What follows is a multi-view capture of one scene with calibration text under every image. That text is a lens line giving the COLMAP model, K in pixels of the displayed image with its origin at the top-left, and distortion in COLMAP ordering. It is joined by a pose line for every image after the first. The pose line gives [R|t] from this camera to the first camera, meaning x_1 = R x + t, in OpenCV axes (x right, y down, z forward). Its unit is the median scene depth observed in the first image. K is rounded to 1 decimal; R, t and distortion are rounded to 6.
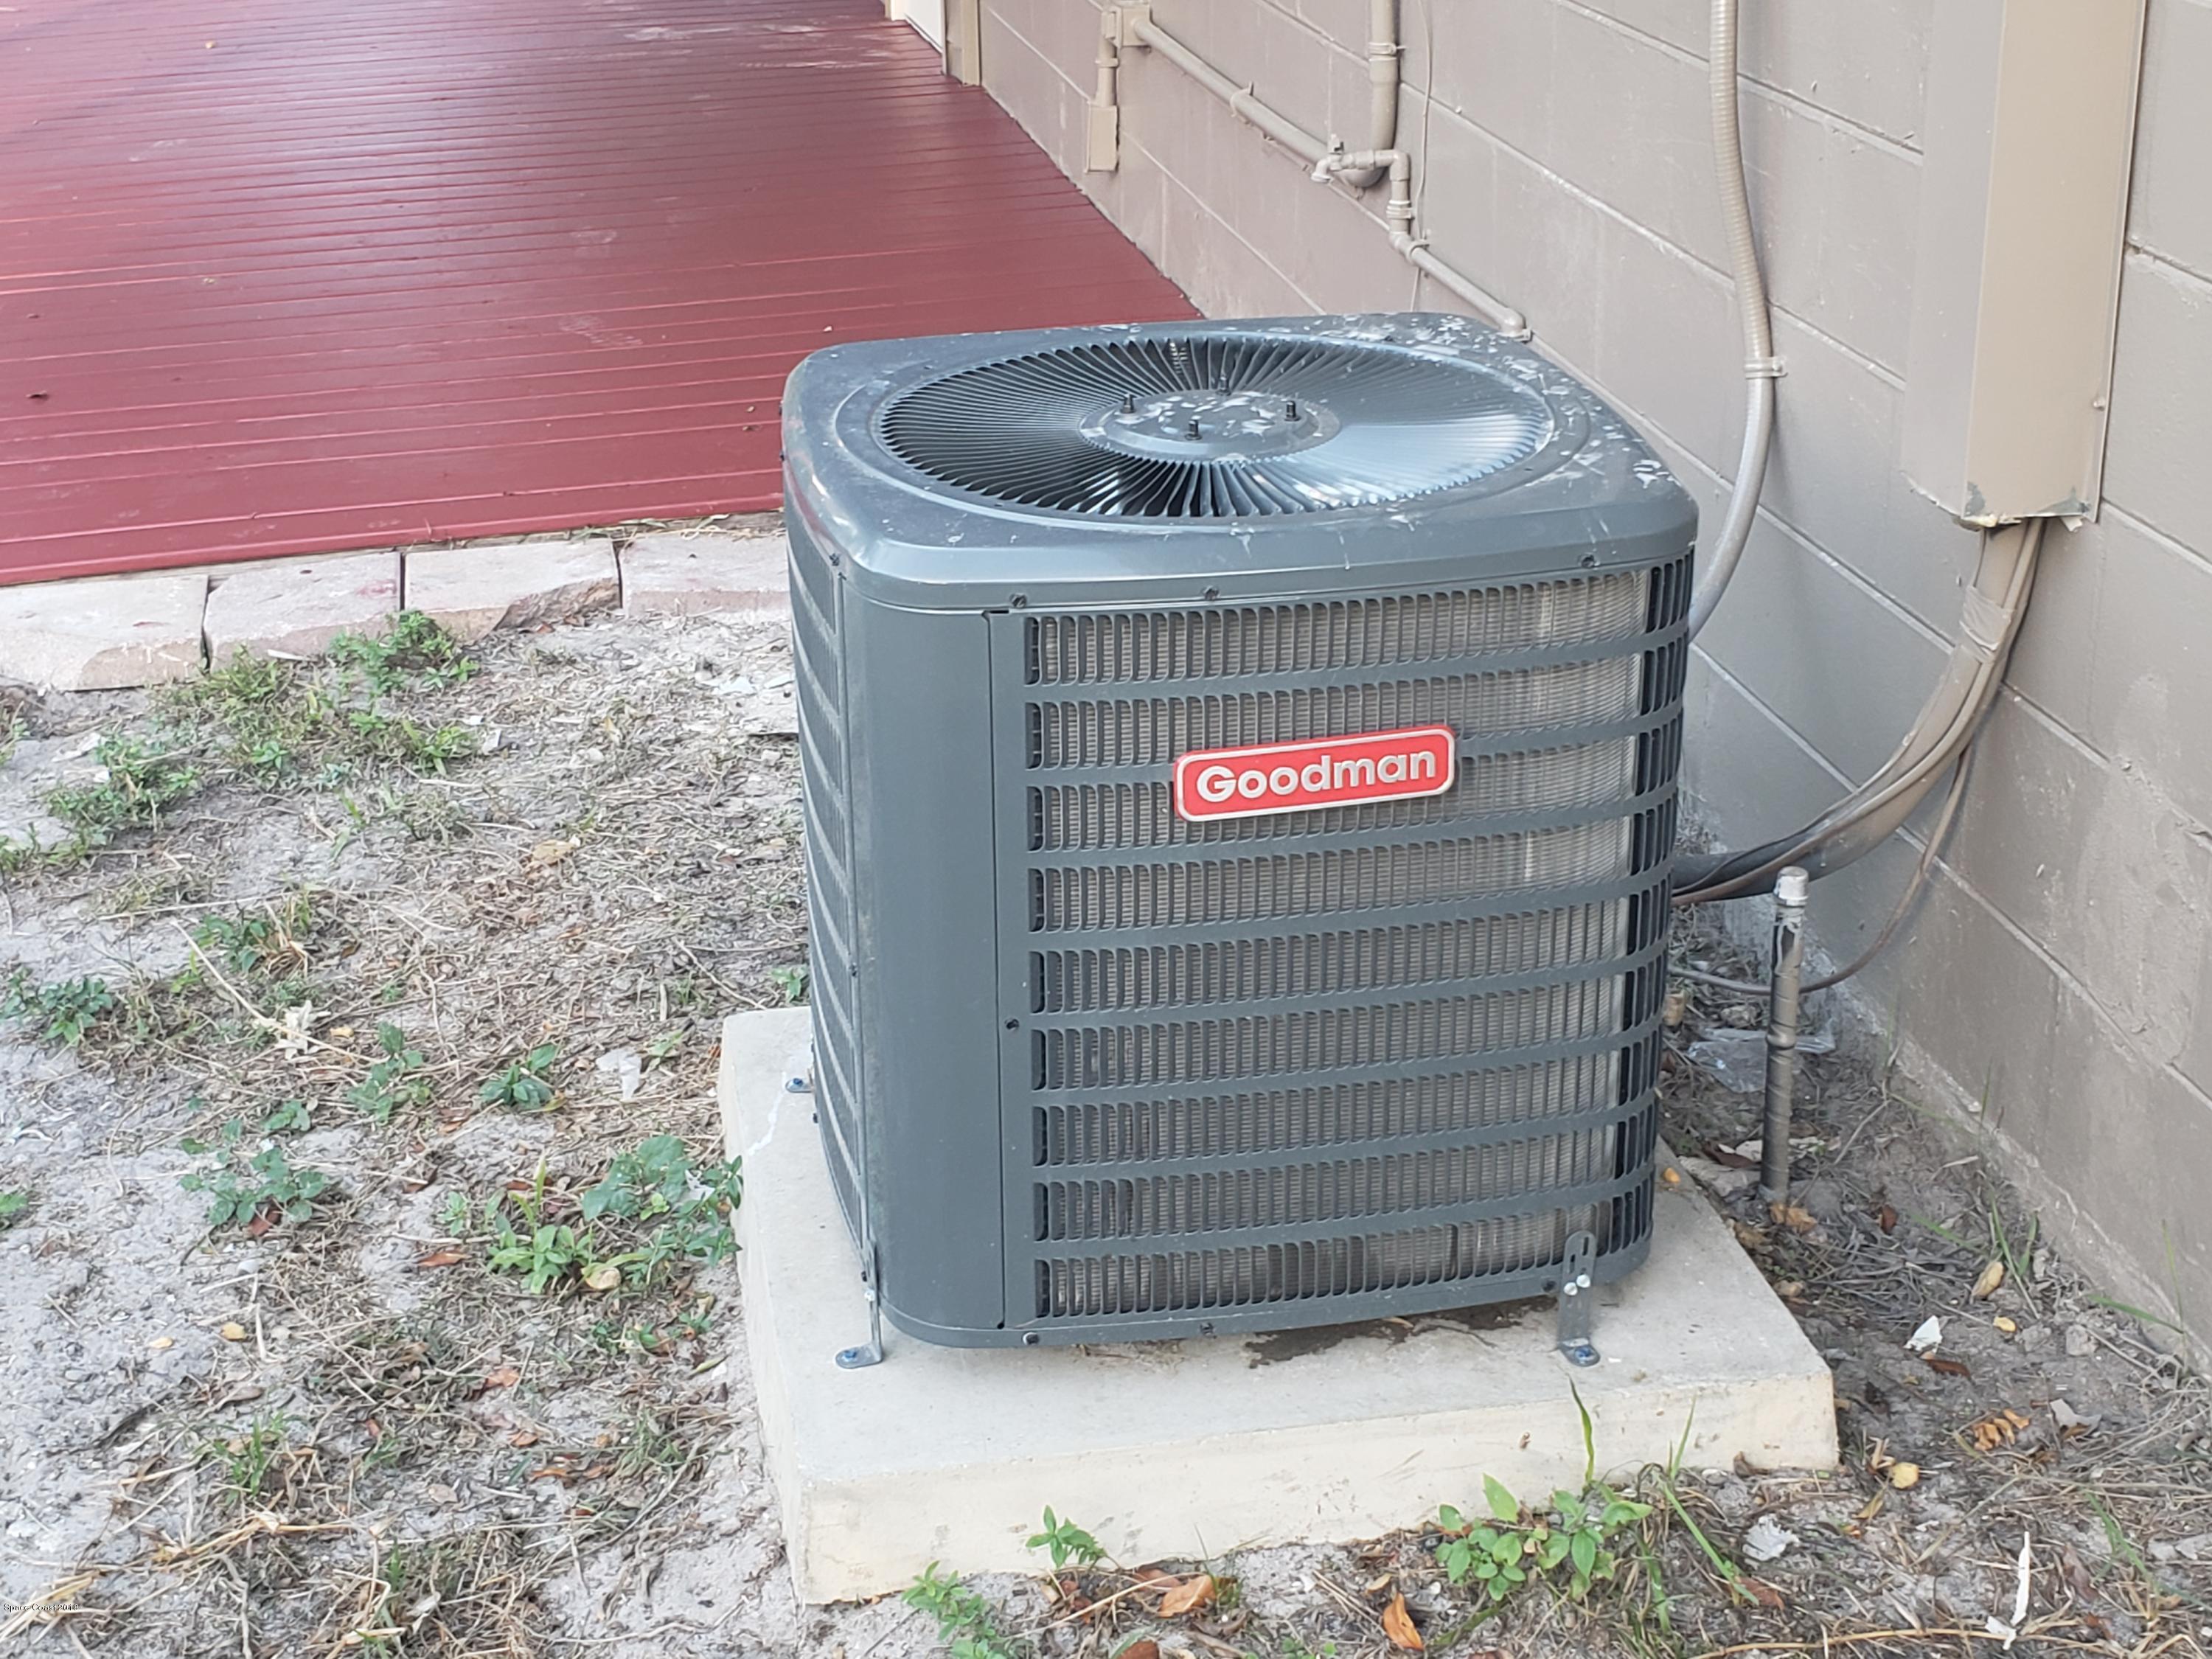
lens RADIAL K [[3211.2, 0, 1106.0], [0, 3211.2, 829.5], [0, 0, 1]] dist [0.231174, -0.675896]
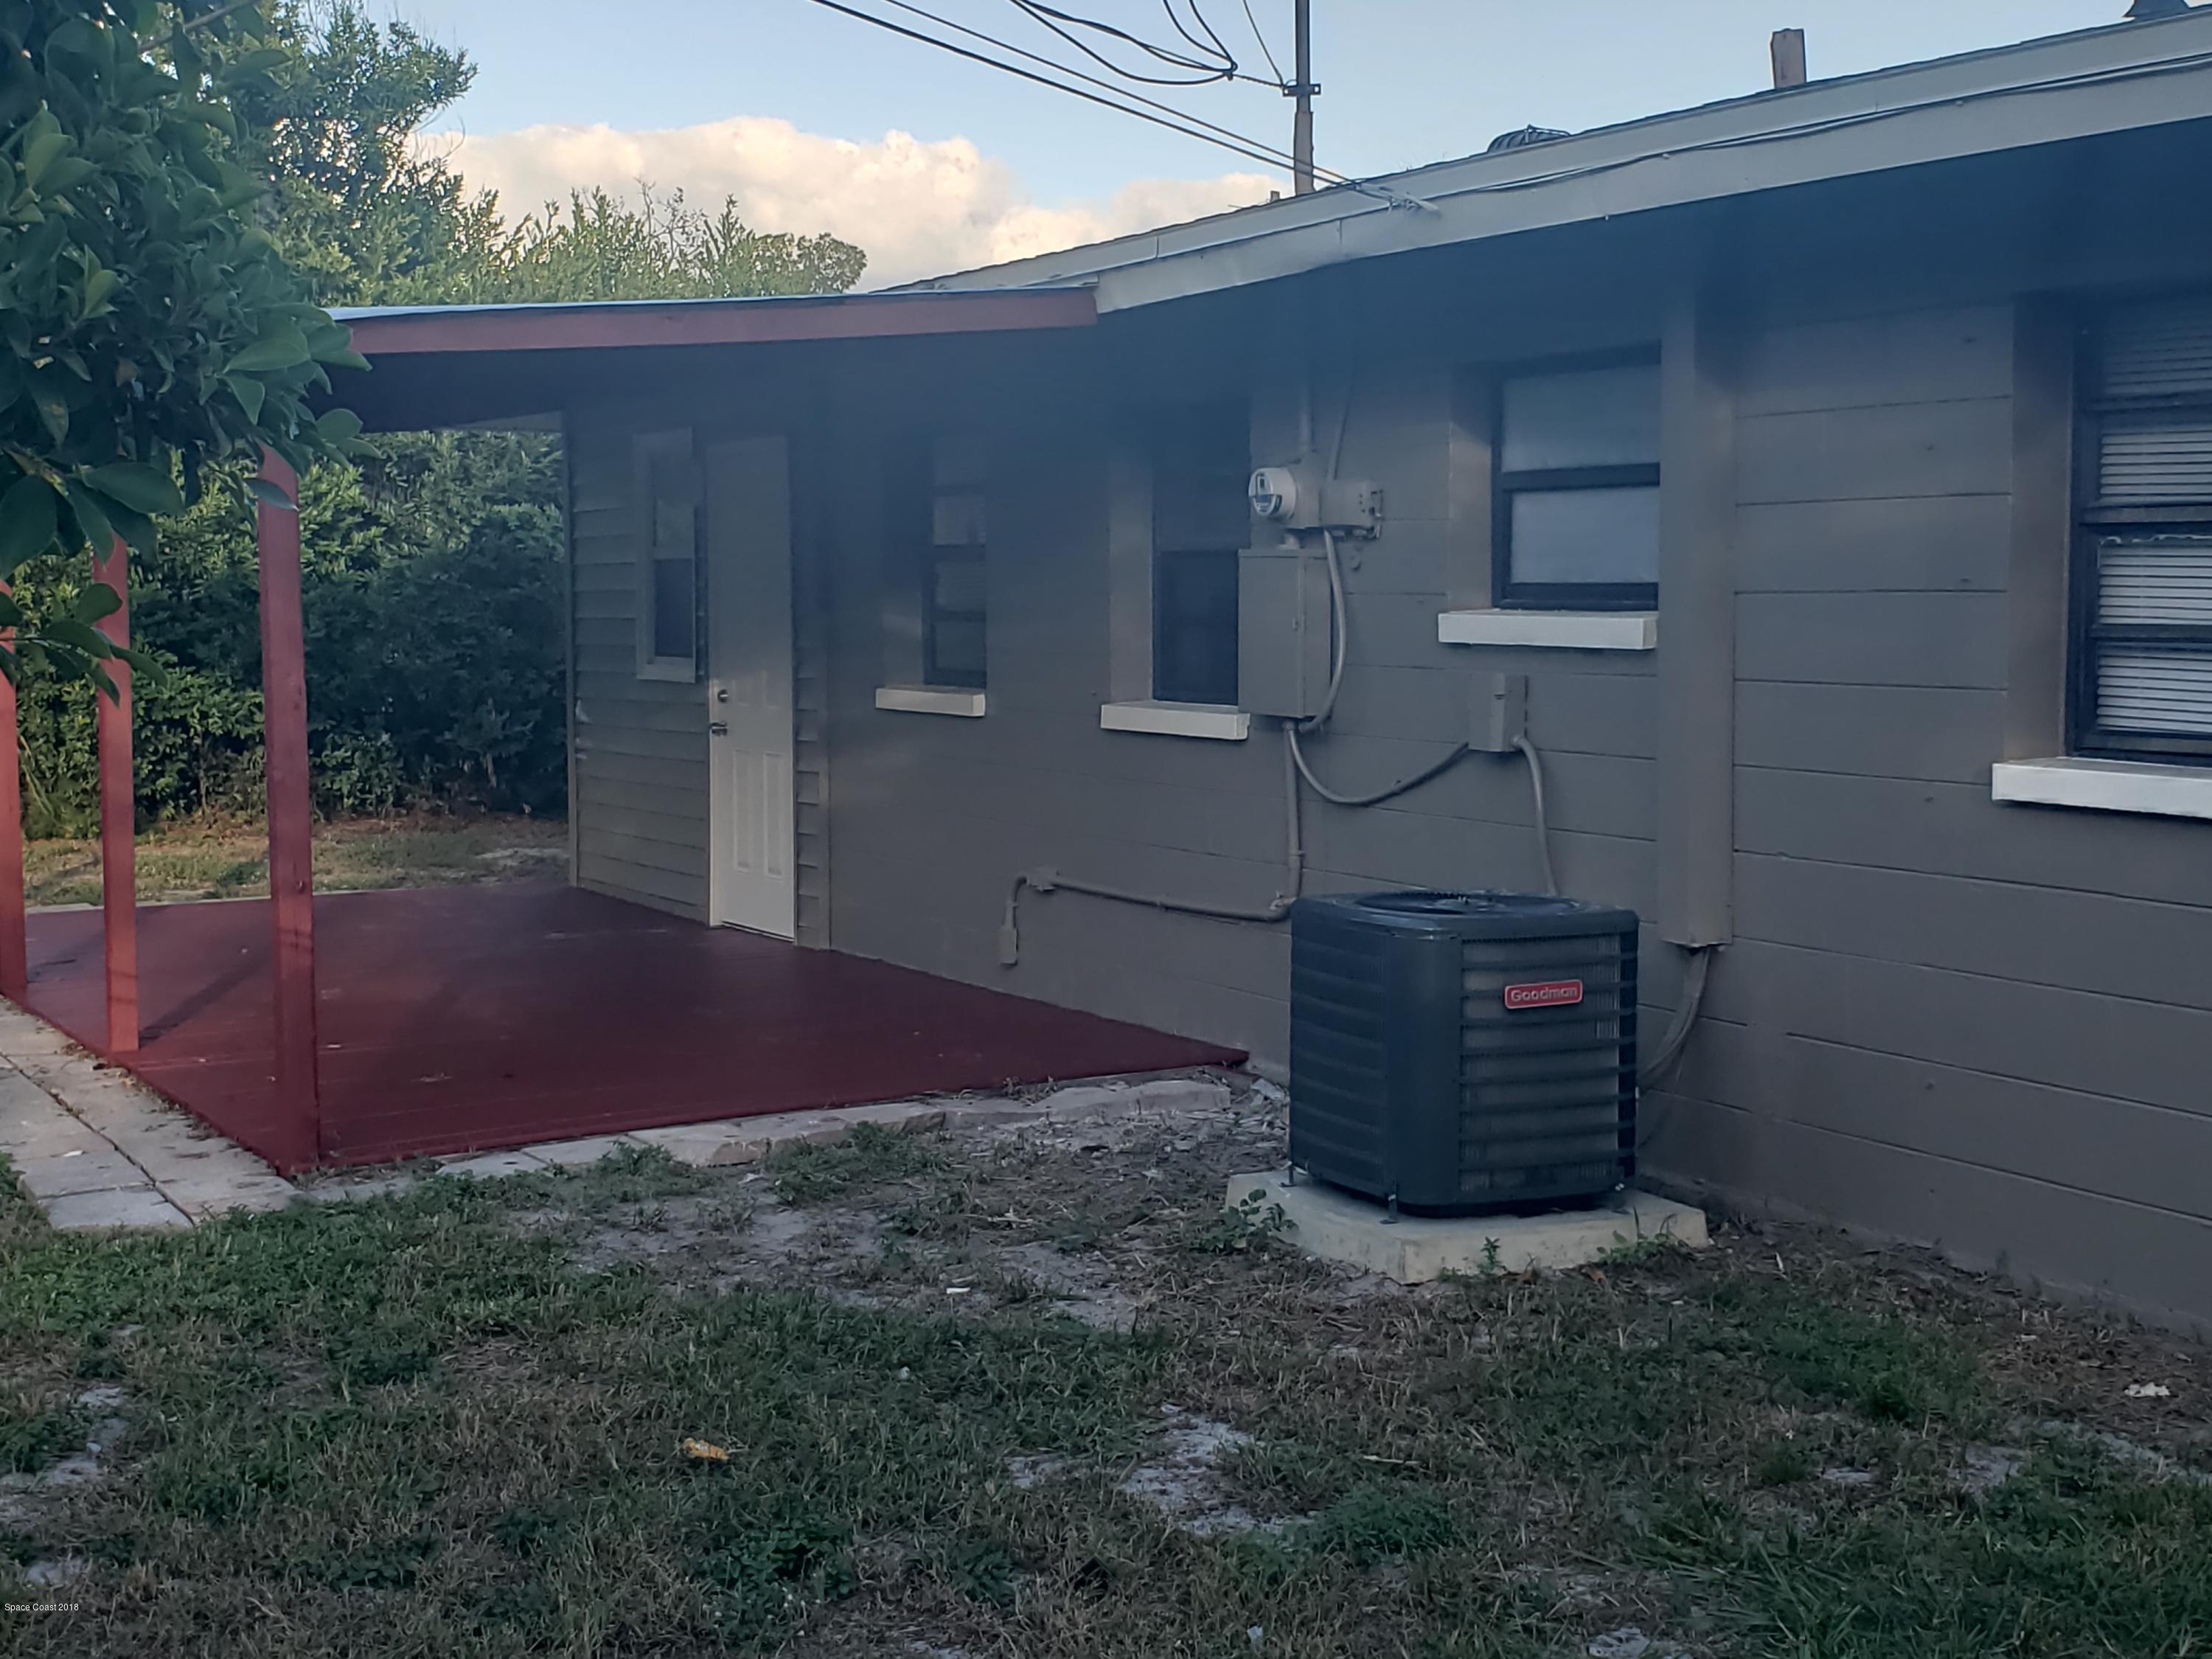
lens RADIAL K [[3211.2, 0, 1106.0], [0, 3211.2, 829.5], [0, 0, 1]] dist [0.231174, -0.675896]
pose [[0.963642, -0.007776, 0.267083, -0.982352], [0.091794, 0.948373, -0.303583, 0.619718], [-0.250933, 0.317061, 0.914606, -1.500833]]
